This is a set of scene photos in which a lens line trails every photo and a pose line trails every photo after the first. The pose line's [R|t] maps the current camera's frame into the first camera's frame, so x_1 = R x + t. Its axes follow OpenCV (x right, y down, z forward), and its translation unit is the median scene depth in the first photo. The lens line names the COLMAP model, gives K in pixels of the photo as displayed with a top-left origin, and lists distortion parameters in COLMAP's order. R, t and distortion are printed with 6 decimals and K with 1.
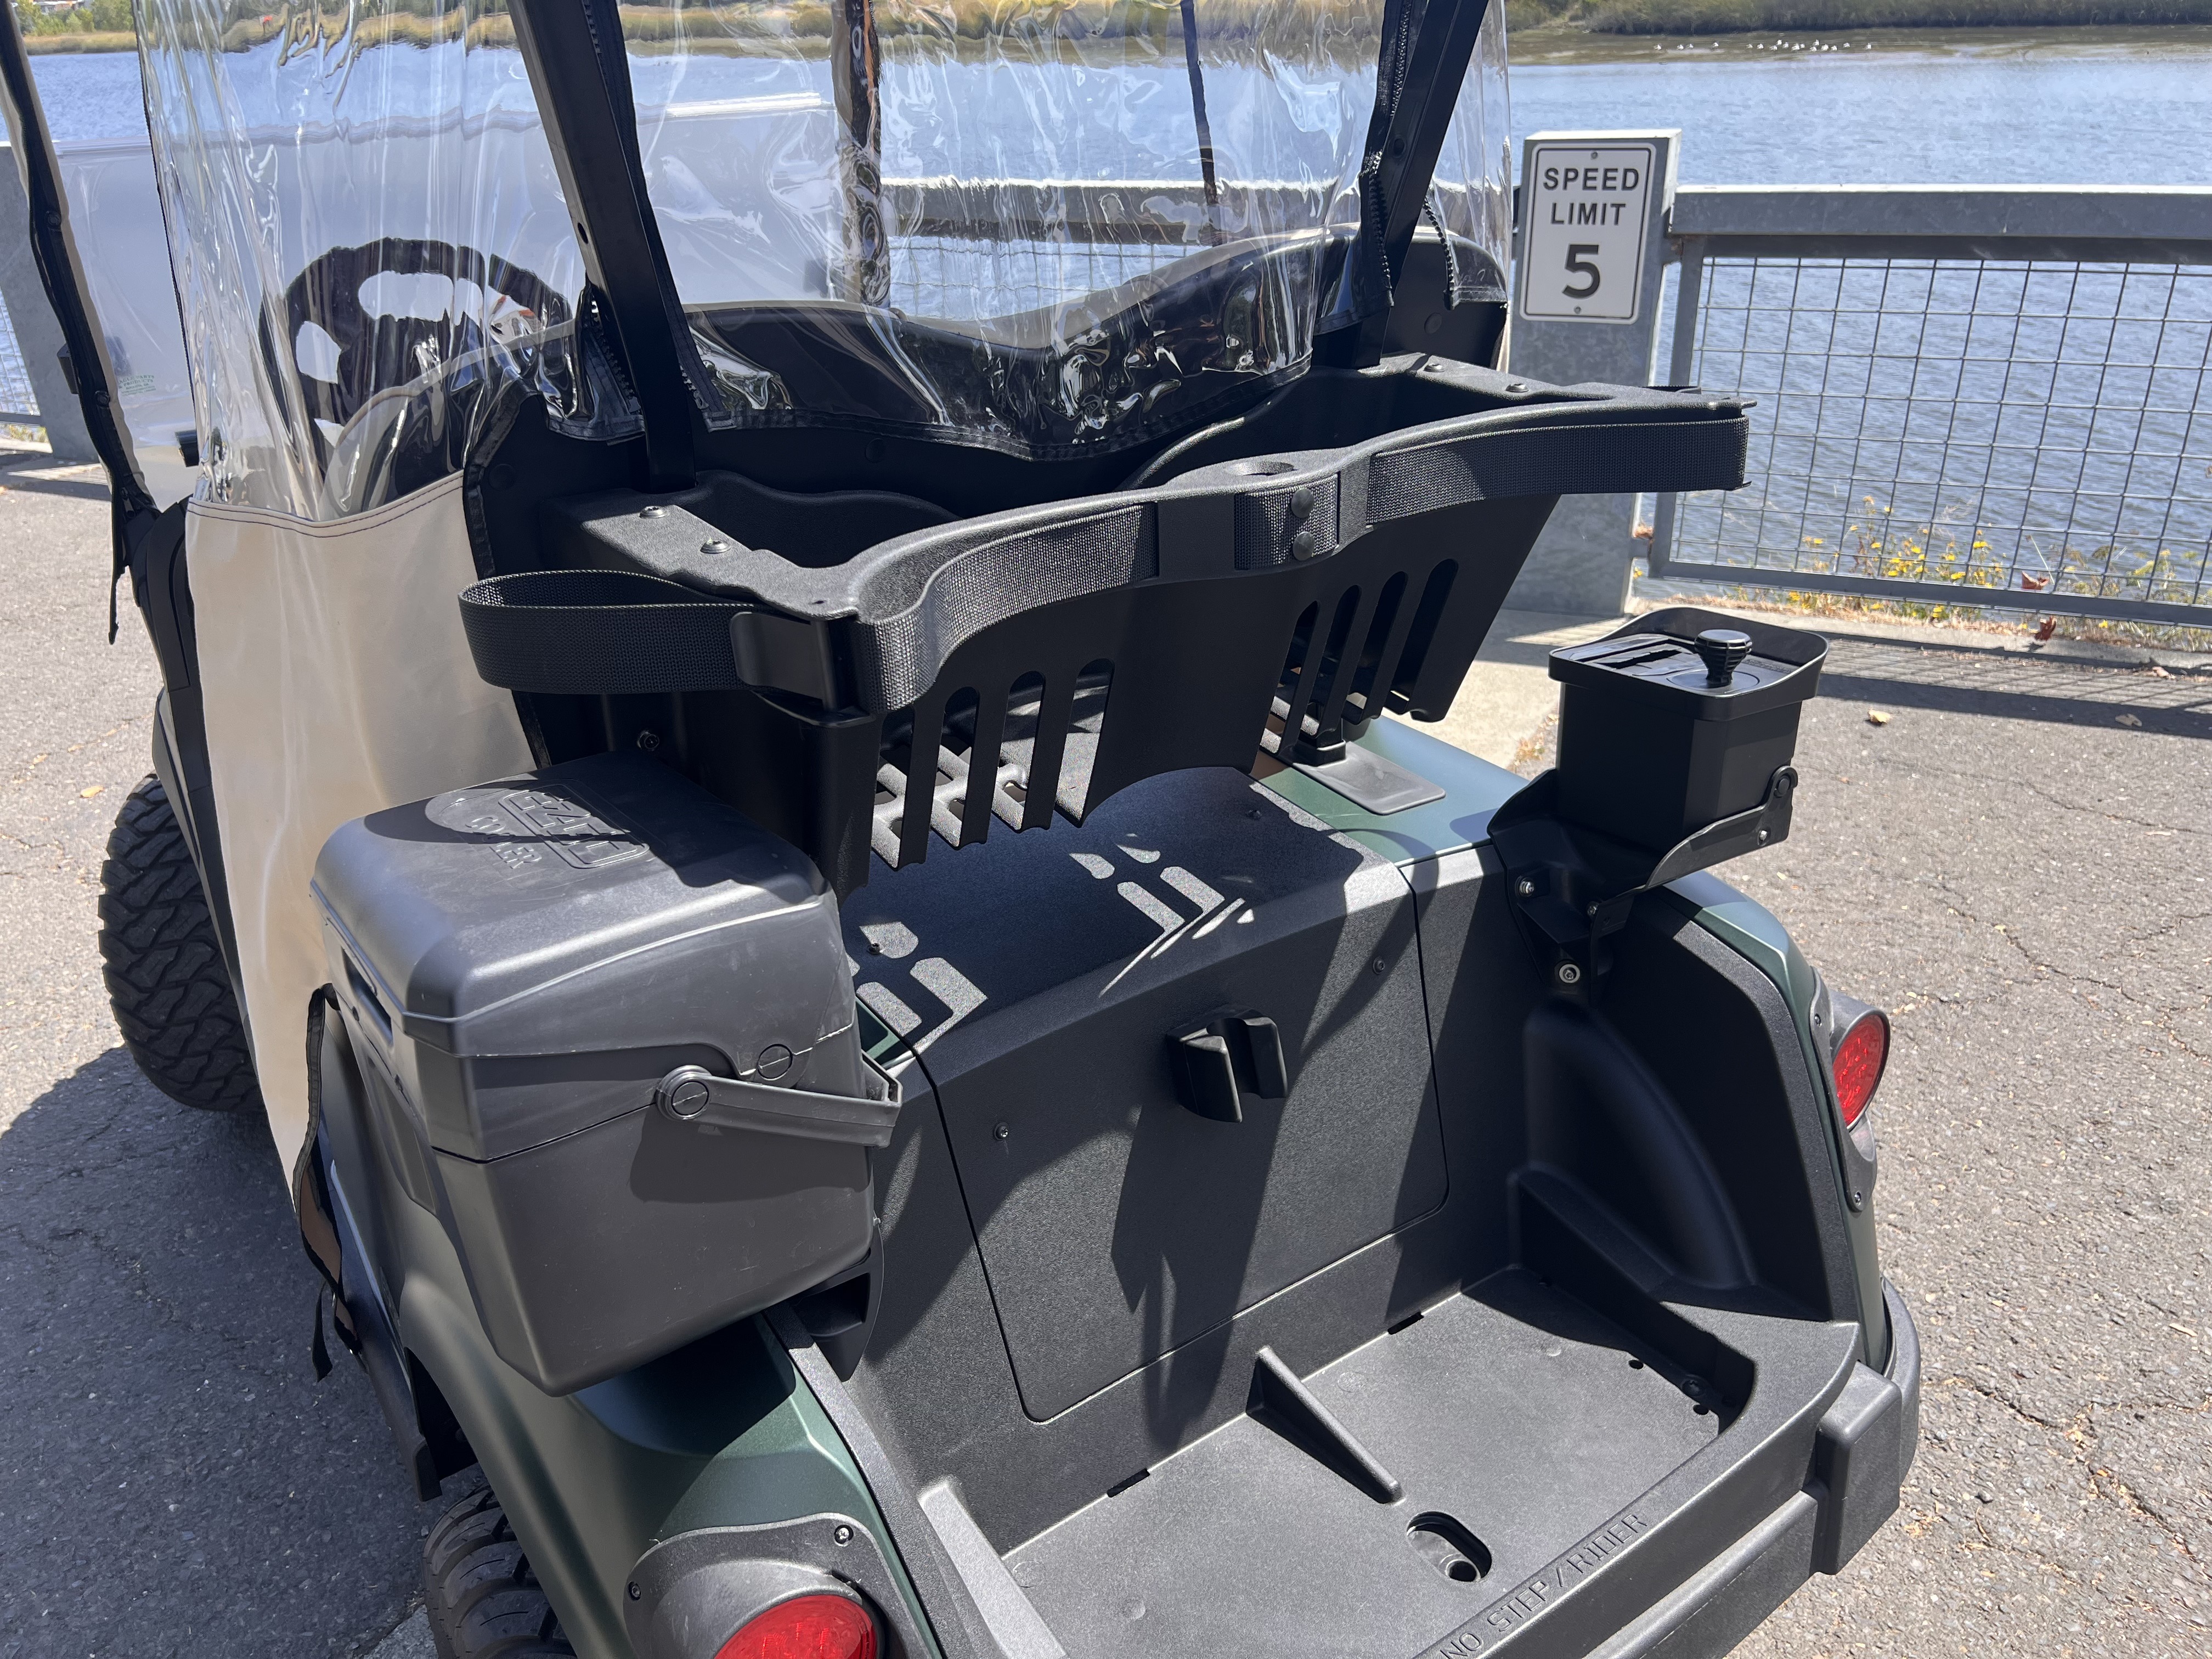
lens RADIAL K [[1679.9, 0, 1095.9], [0, 1679.9, 825.0], [0, 0, 1]] dist [0.011448, -0.016014]
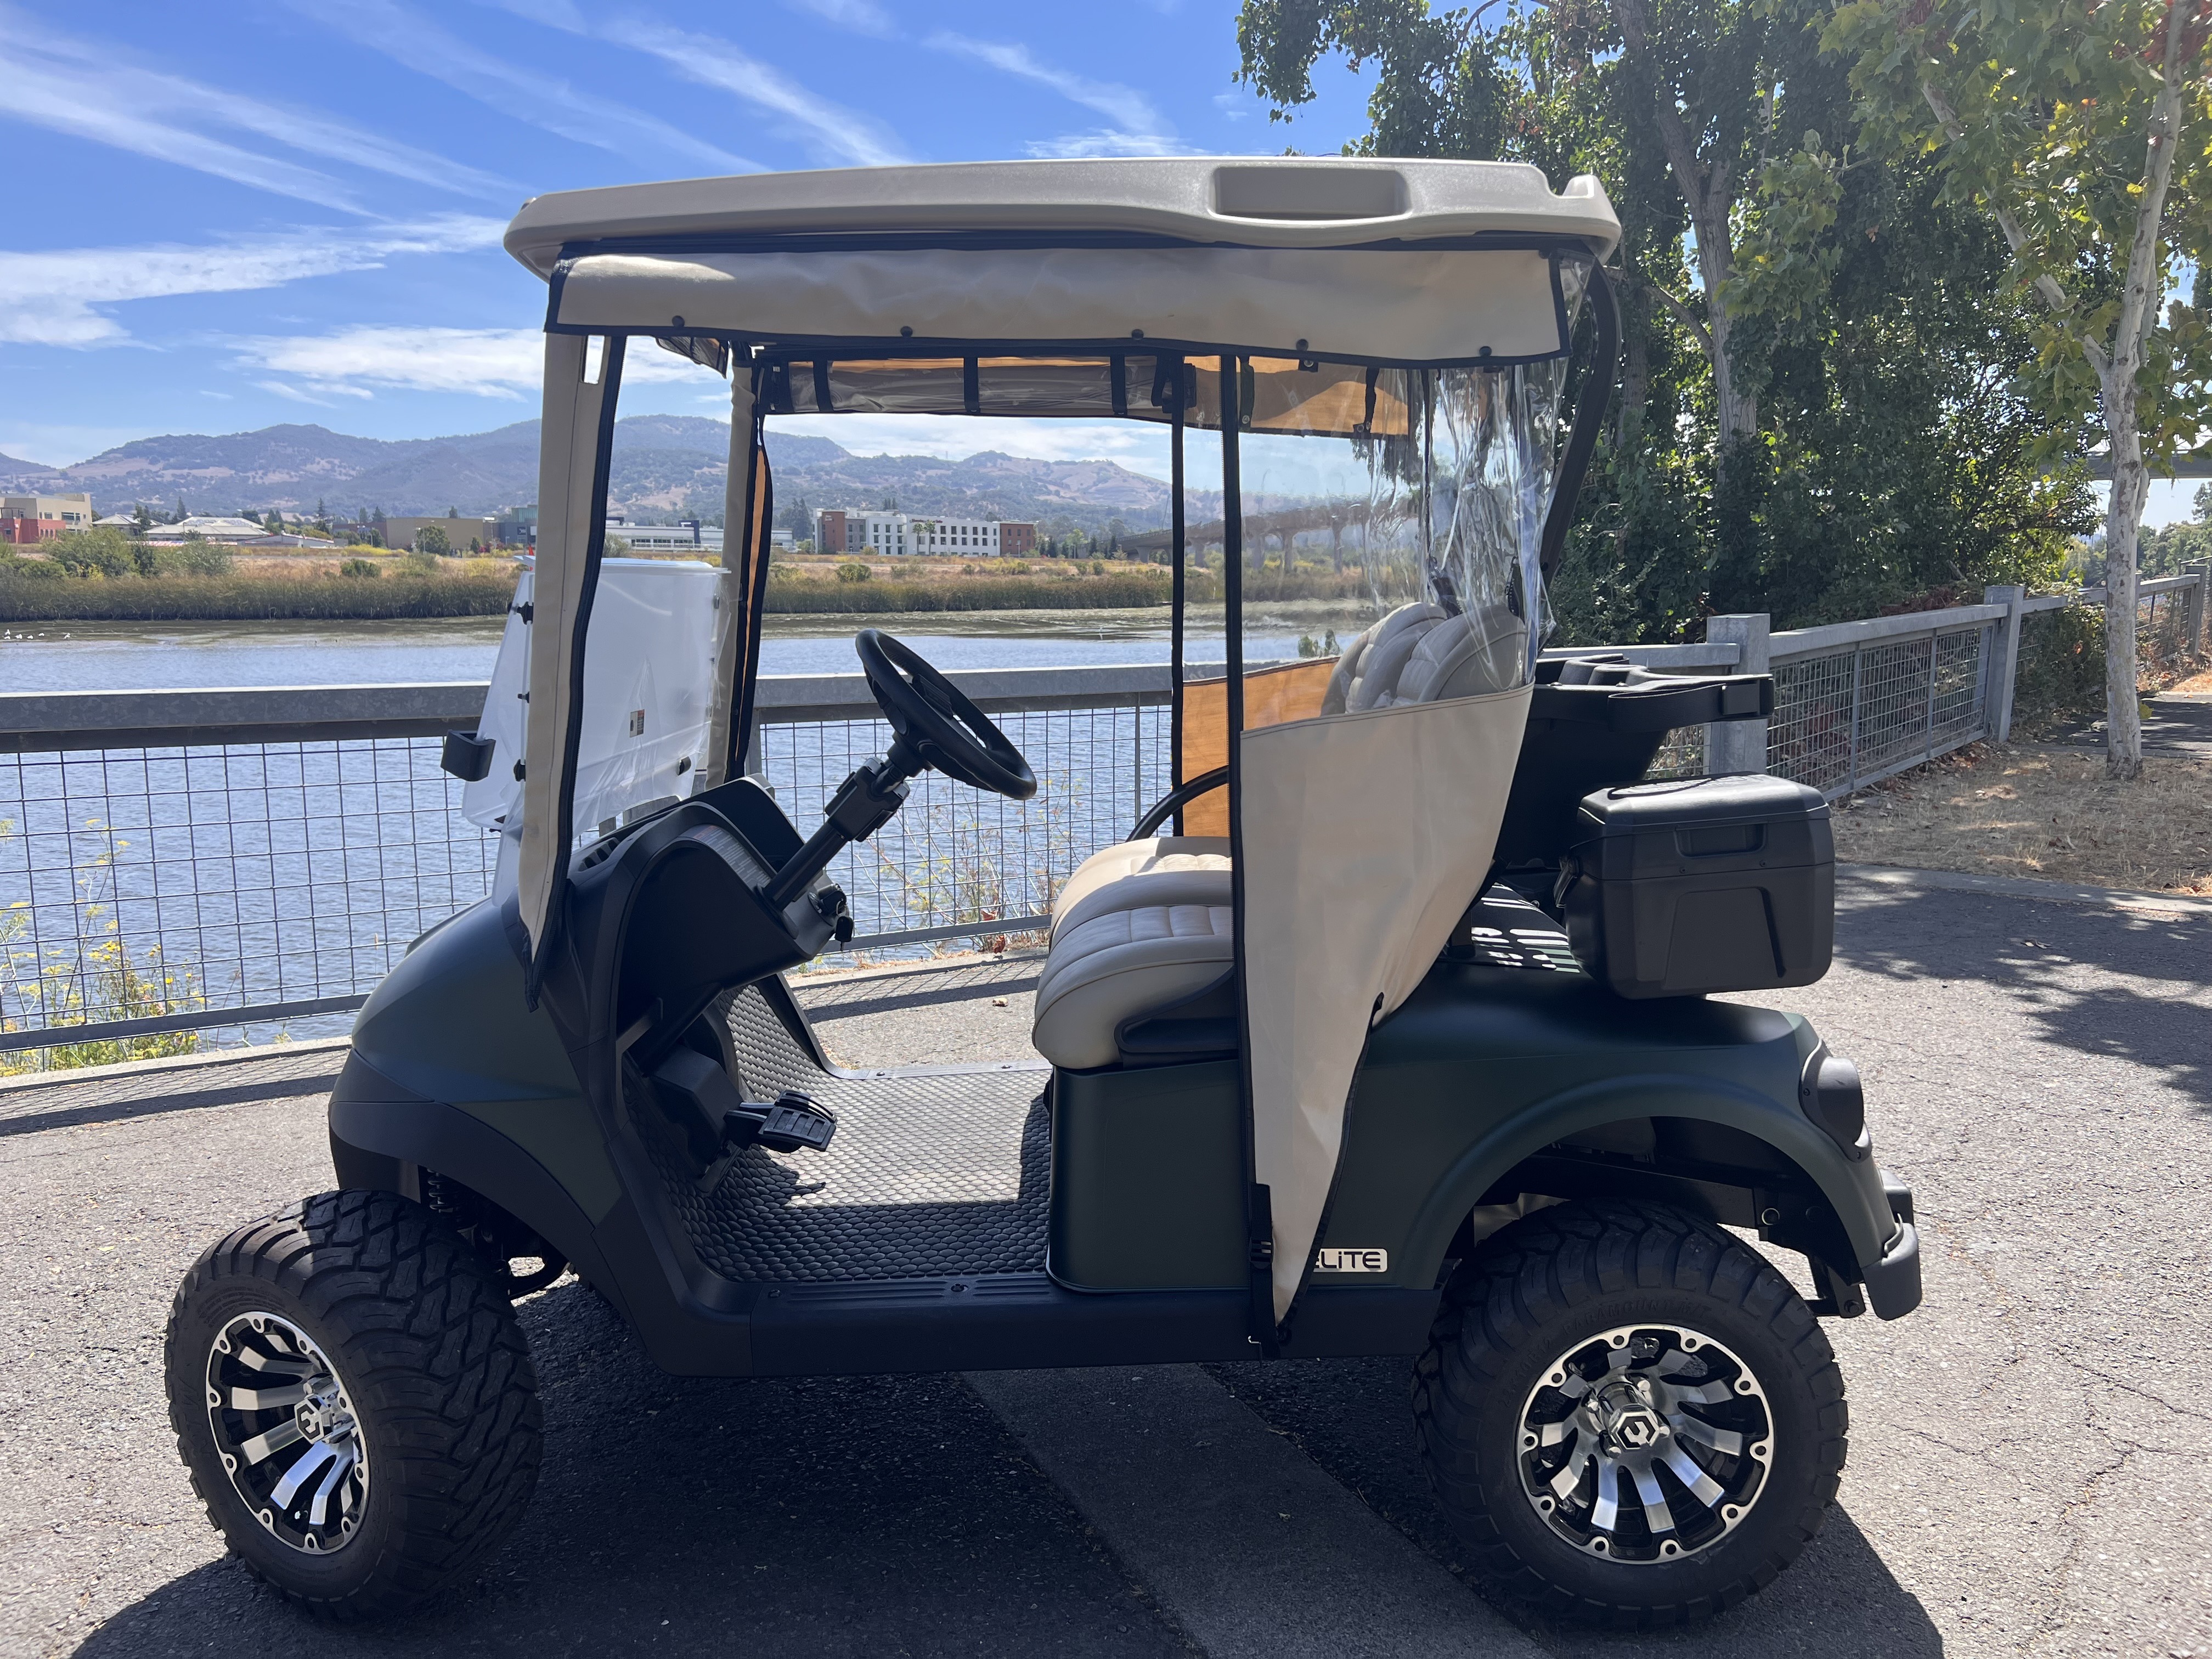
lens RADIAL K [[1679.9, 0, 1104.1], [0, 1679.9, 839.4], [0, 0, 1]] dist [0.011448, -0.016014]
pose [[0.556627, -0.088725, 0.826011, -1.705272], [0.341691, 0.930738, -0.130282, 0.066474], [-0.757241, 0.354759, 0.548390, 0.203659]]
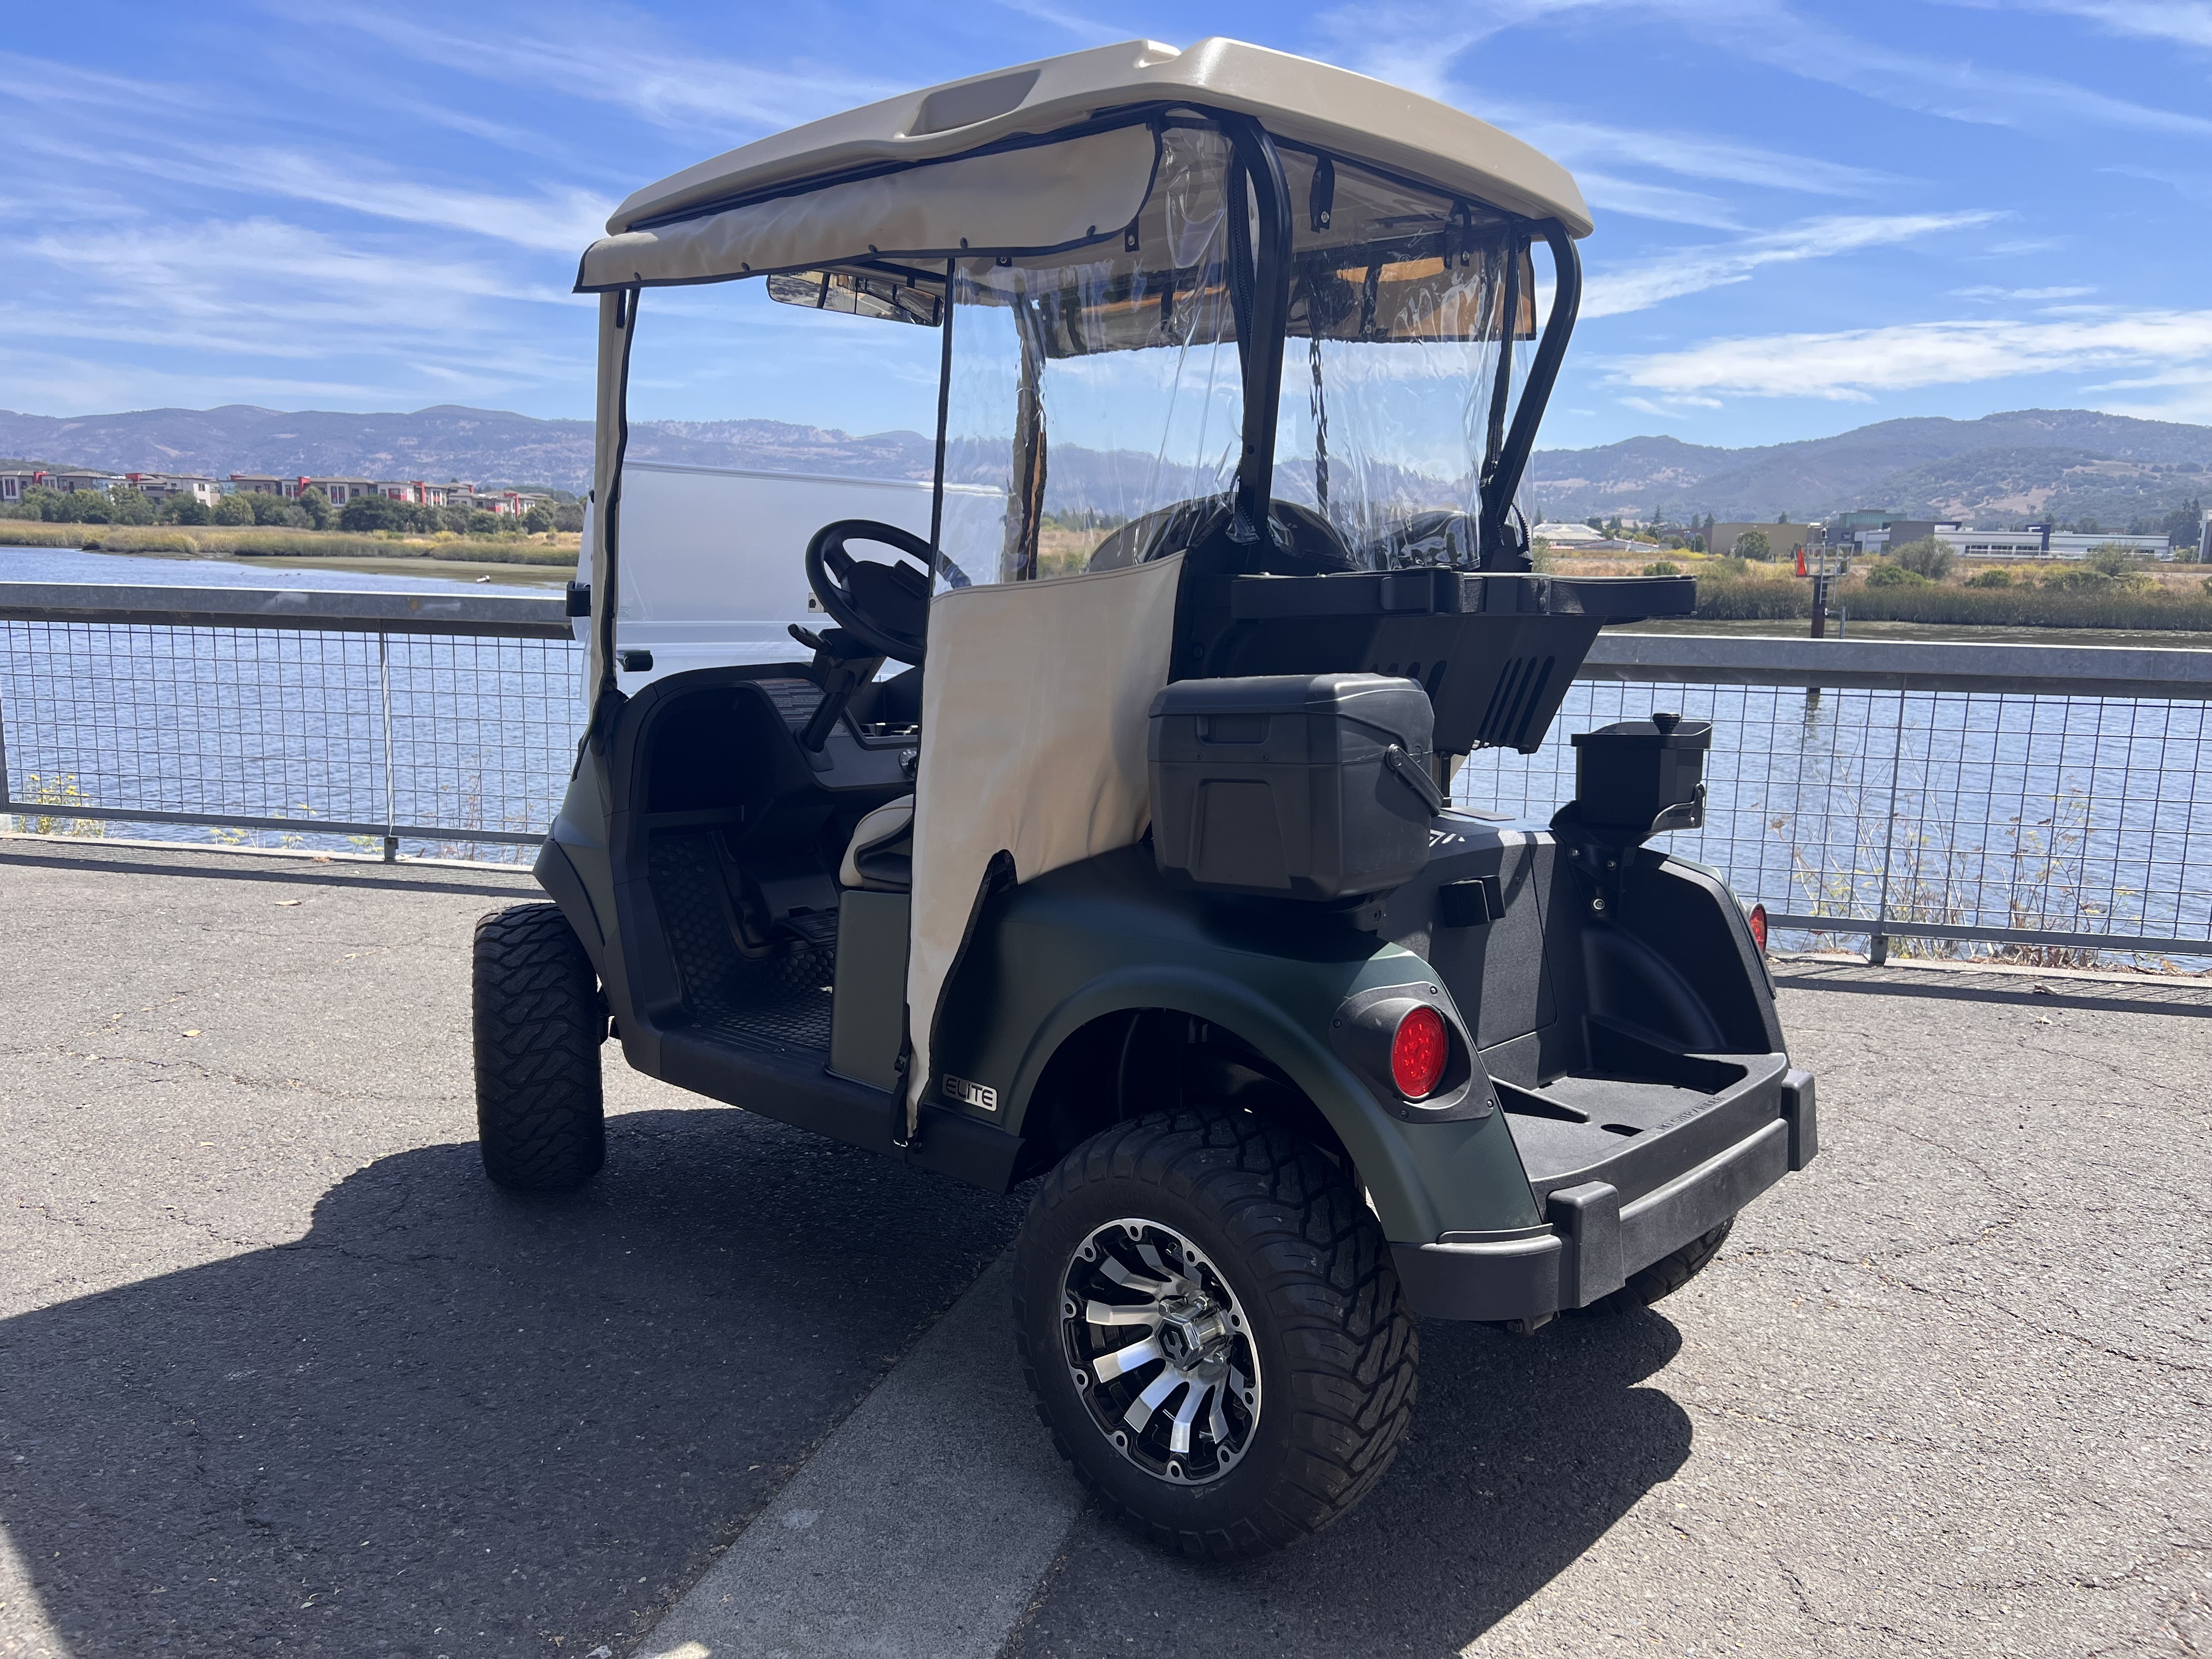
lens RADIAL K [[1679.9, 0, 1105.8], [0, 1679.9, 827.4], [0, 0, 1]] dist [0.011448, -0.016014]
pose [[0.973000, 0.024997, 0.229445, -0.656467], [0.044252, 0.955471, -0.291748, 0.516770], [-0.226521, 0.294024, 0.928568, -0.591229]]
